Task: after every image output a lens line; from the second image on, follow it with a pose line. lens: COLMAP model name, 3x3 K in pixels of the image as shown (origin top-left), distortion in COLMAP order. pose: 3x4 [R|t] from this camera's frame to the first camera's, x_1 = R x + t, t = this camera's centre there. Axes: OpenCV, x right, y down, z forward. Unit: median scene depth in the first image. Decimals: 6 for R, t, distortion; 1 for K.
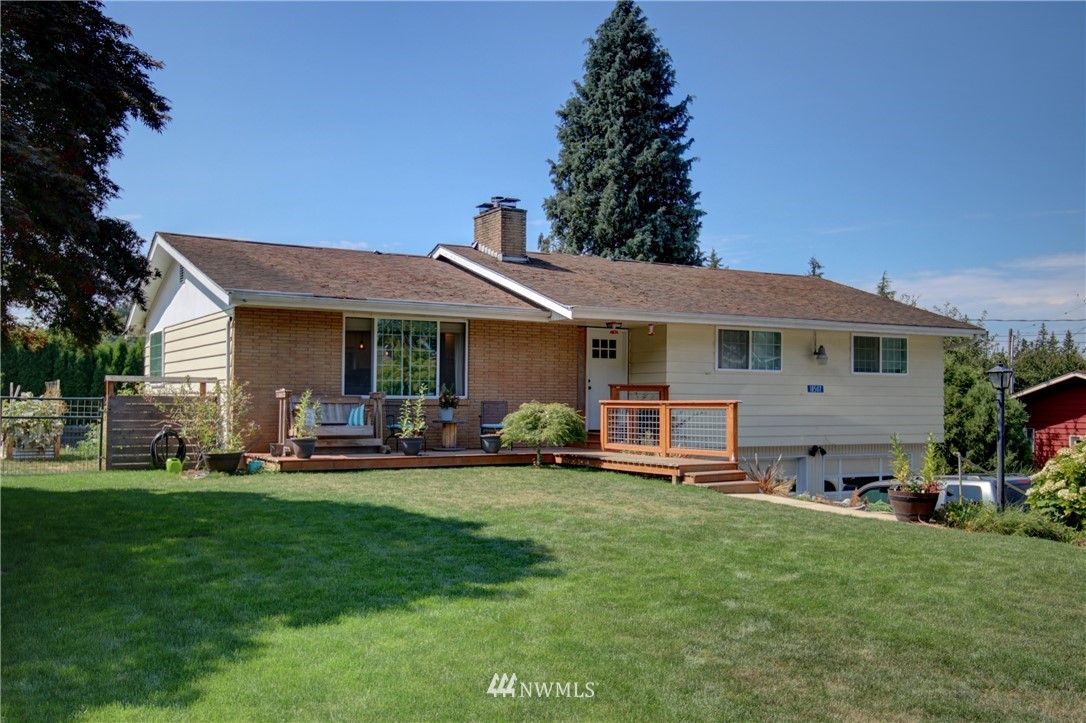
lens RADIAL K [[1037.1, 0, 544.5], [0, 1037.1, 370.9], [0, 0, 1]] dist [0.070392, 0.000000]
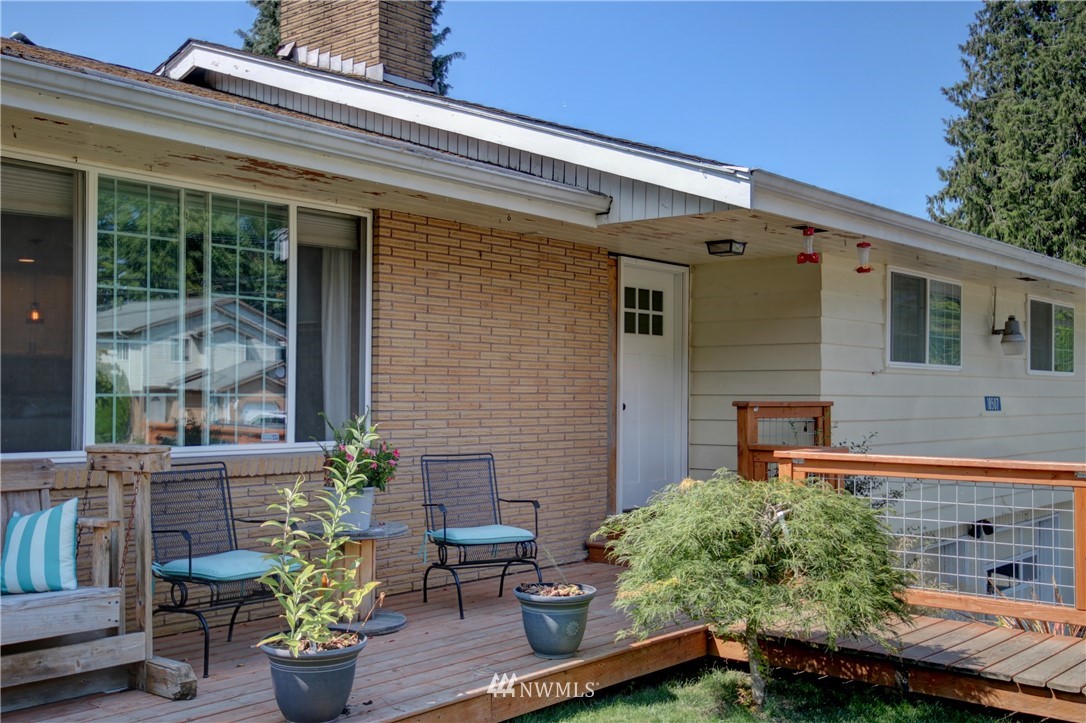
lens RADIAL K [[1152.1, 0, 541.2], [0, 1152.1, 366.2], [0, 0, 1]] dist [0.064466, 0.000000]
pose [[0.941819, 0.006482, 0.336059, -0.091621], [-0.007973, 0.999964, 0.003057, -0.000403], [-0.336027, -0.005559, 0.941836, 0.396265]]
